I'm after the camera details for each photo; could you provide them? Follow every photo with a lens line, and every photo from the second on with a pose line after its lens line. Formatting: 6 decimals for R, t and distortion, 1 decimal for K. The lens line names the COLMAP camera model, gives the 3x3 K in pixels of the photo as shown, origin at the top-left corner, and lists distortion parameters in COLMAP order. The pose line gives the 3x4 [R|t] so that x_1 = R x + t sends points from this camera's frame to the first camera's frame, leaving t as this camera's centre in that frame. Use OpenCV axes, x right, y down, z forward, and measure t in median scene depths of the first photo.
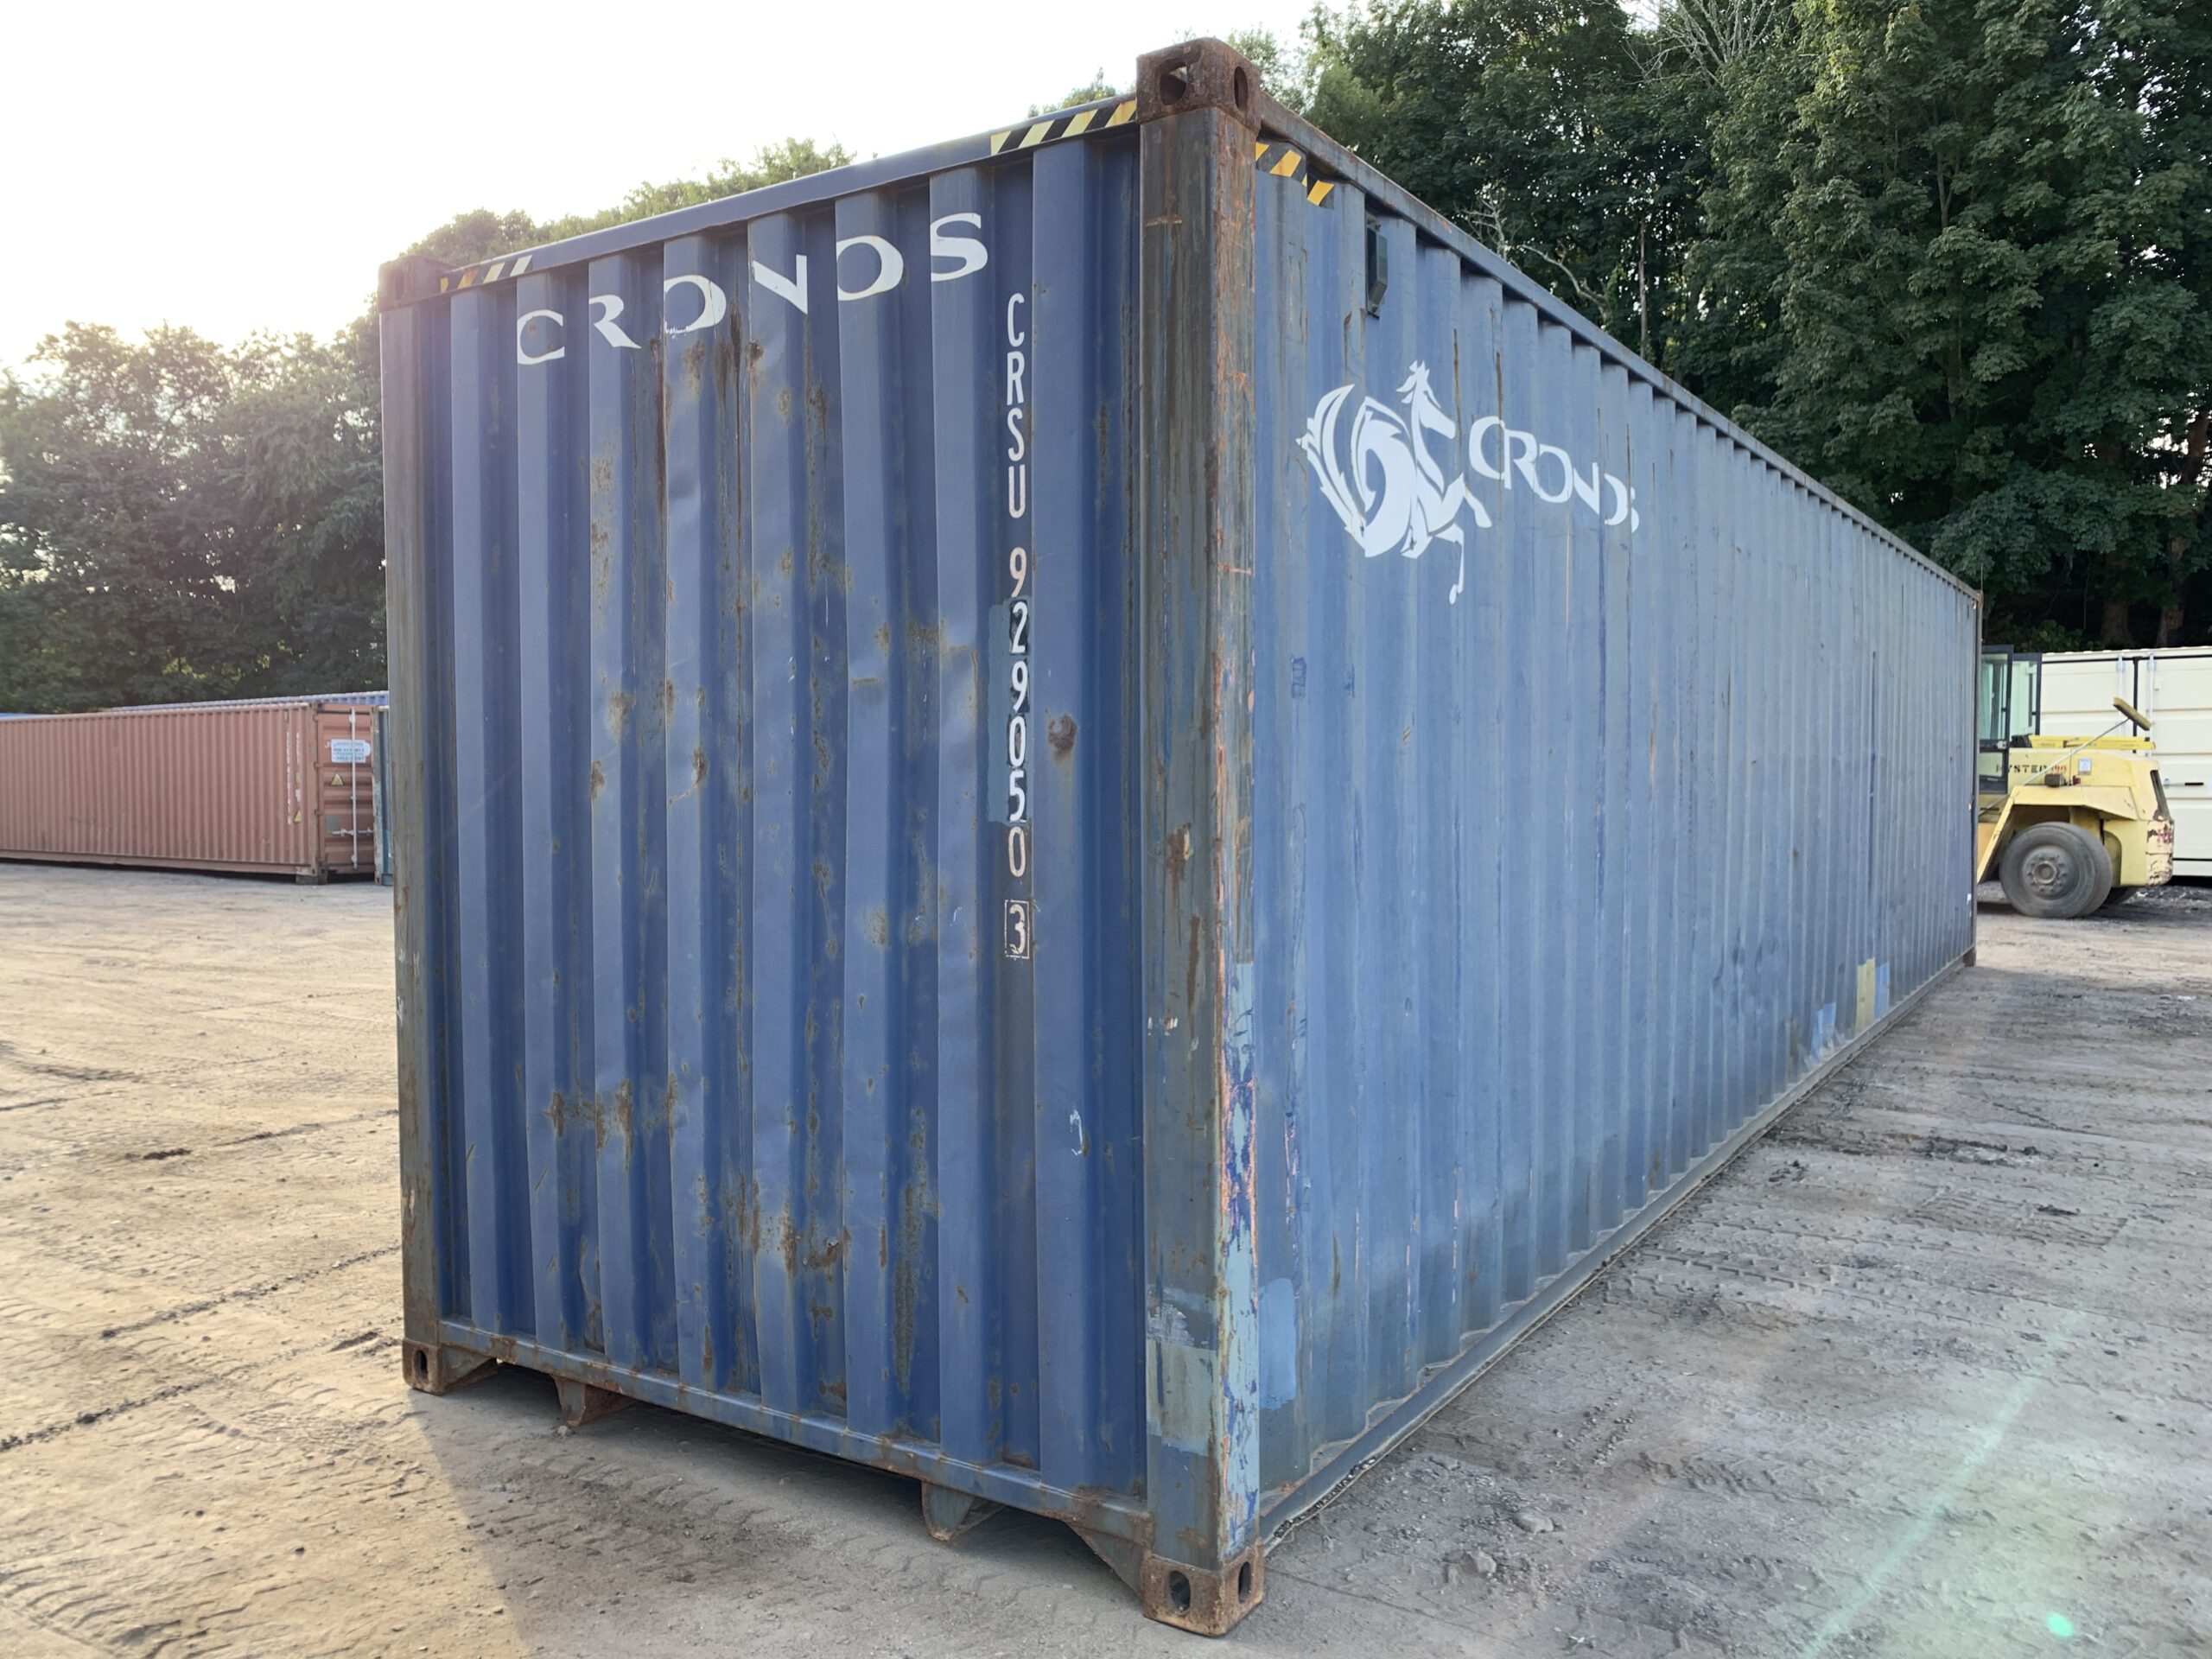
lens RADIAL K [[1706.6, 0, 1066.9], [0, 1706.6, 825.0], [0, 0, 1]] dist [0.068583, -0.063587]
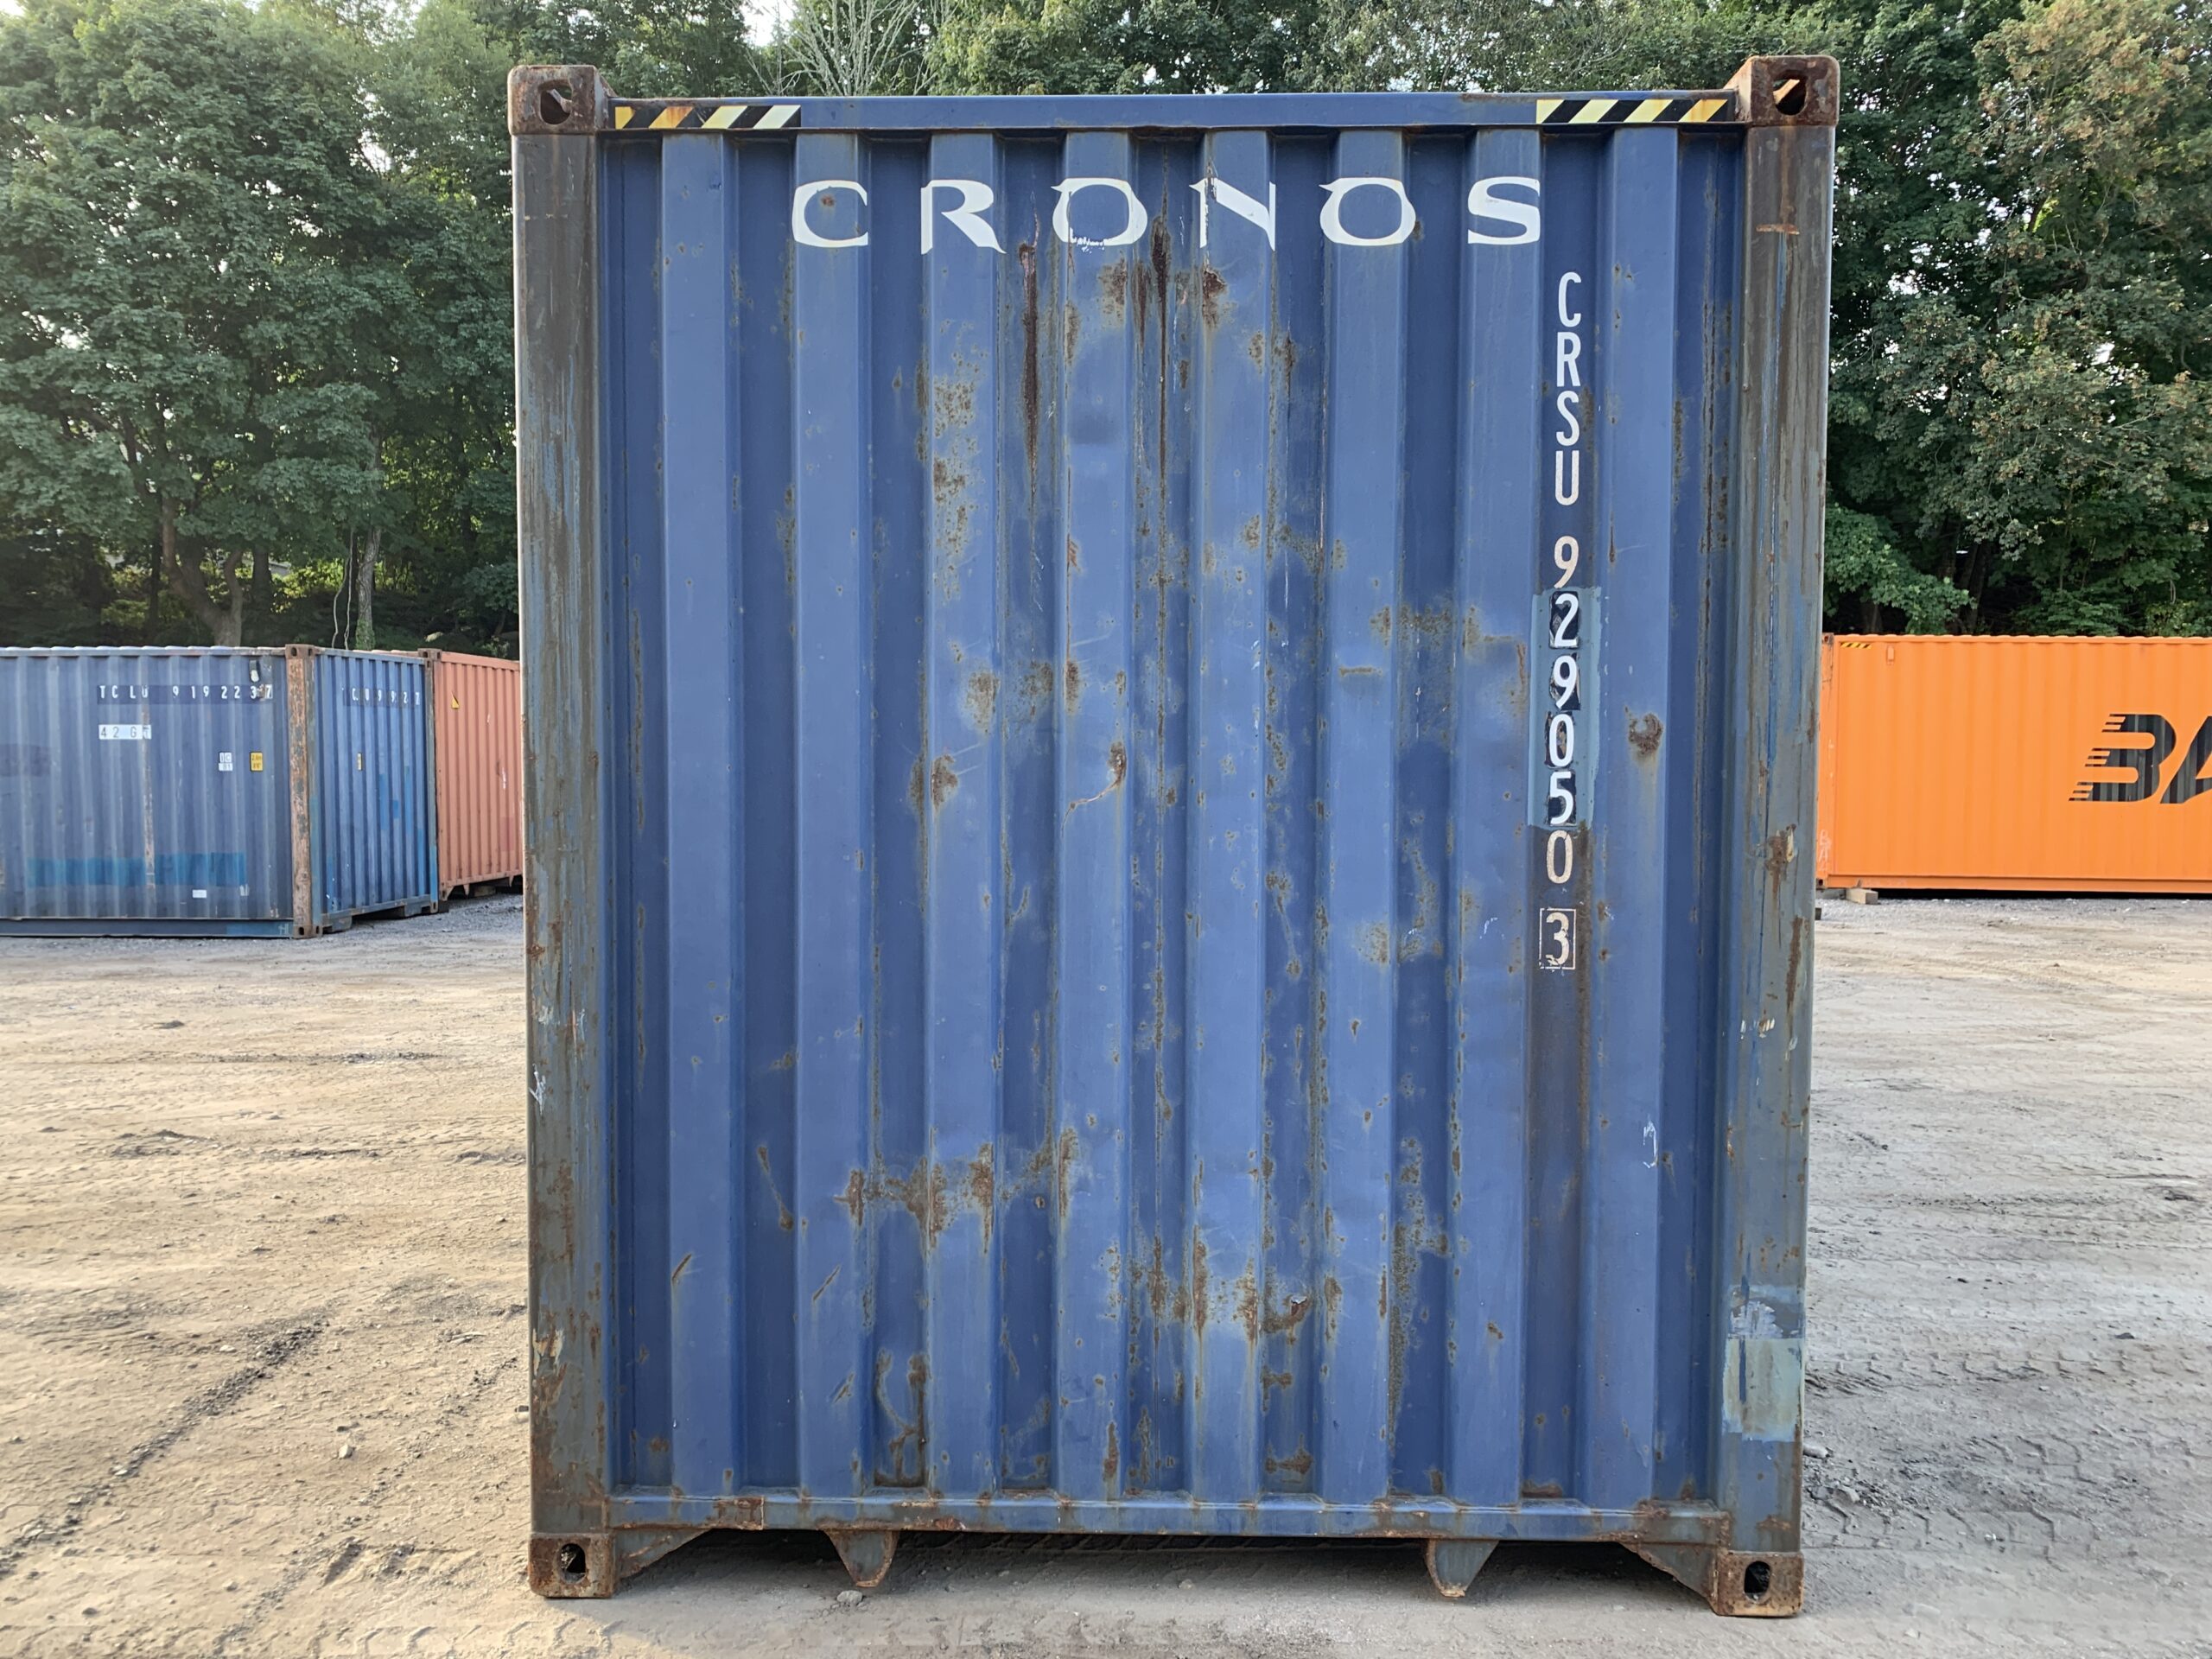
lens RADIAL K [[1720.4, 0, 1106.0], [0, 1720.4, 829.5], [0, 0, 1]] dist [0.024194, 0.005993]
pose [[0.843753, -0.012880, 0.536577, -0.711064], [0.009450, 0.999914, 0.009142, -0.010179], [-0.536648, -0.002643, 0.843802, 0.304892]]
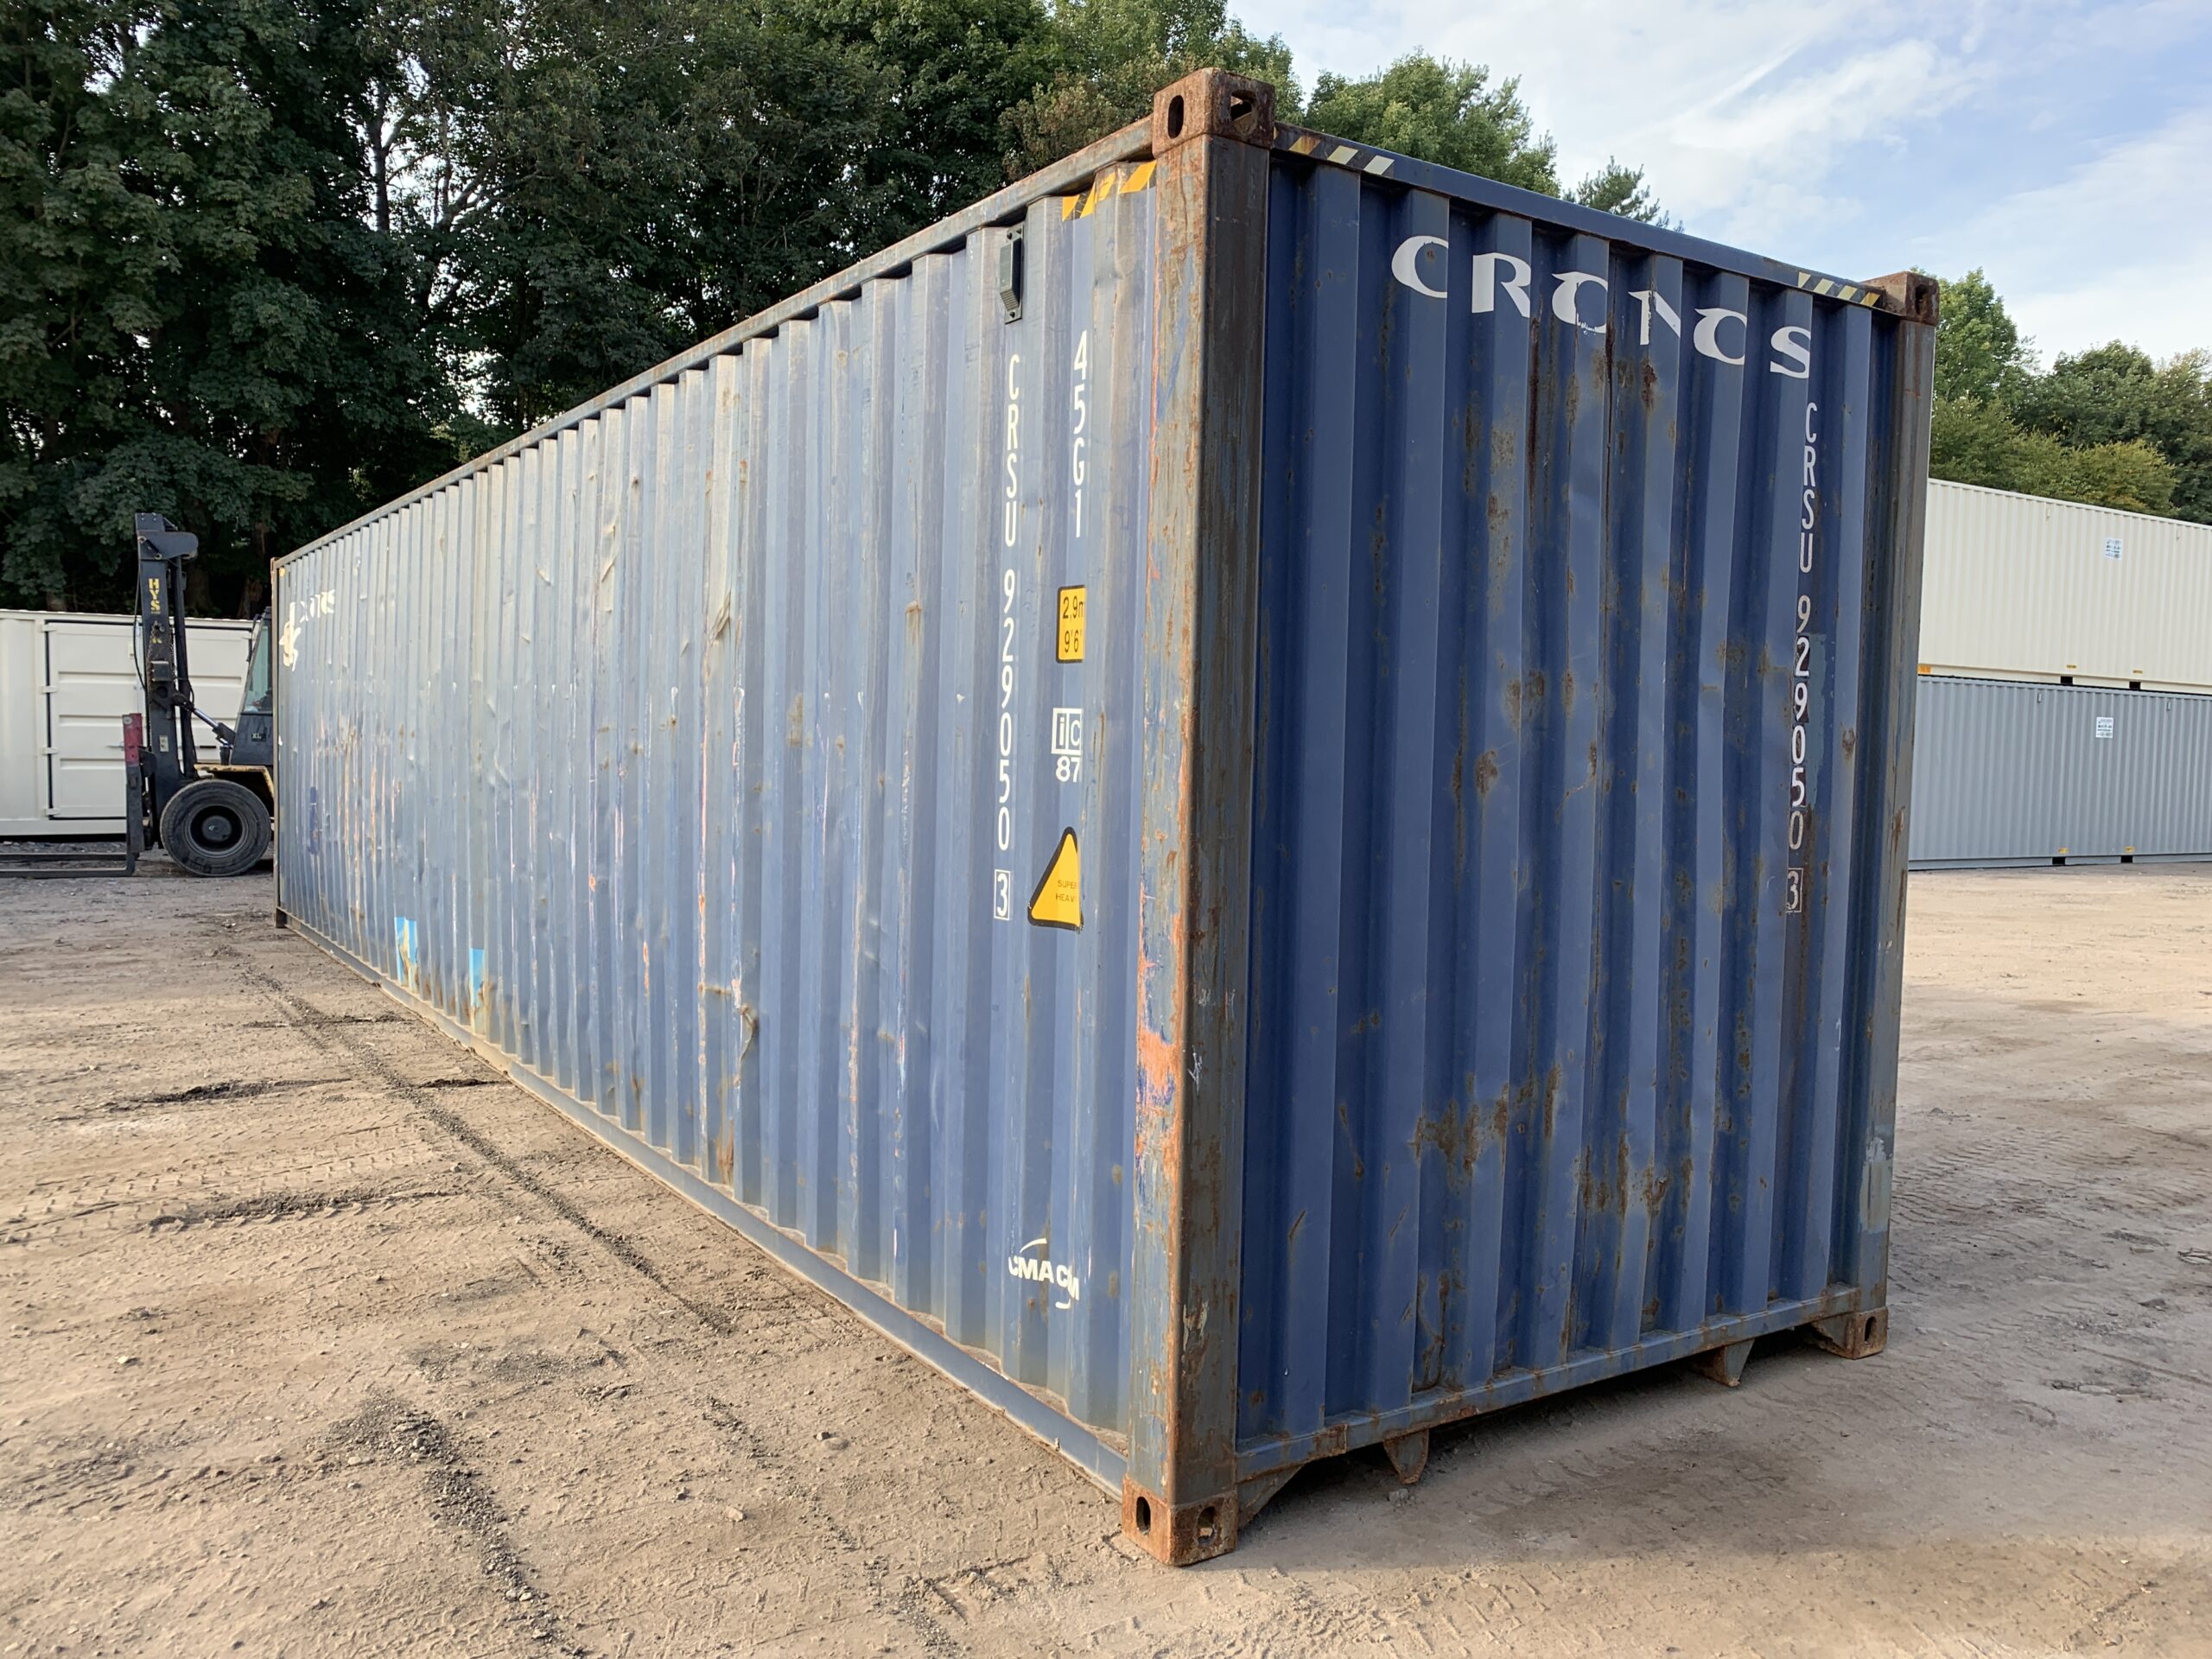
lens RADIAL K [[1688.8, 0, 1113.1], [0, 1688.8, 821.5], [0, 0, 1]] dist [0.064838, -0.060411]
pose [[0.377685, -0.028126, 0.925507, -1.336964], [0.005957, 0.999592, 0.027947, -0.028216], [-0.925915, -0.005042, 0.377698, 0.928360]]
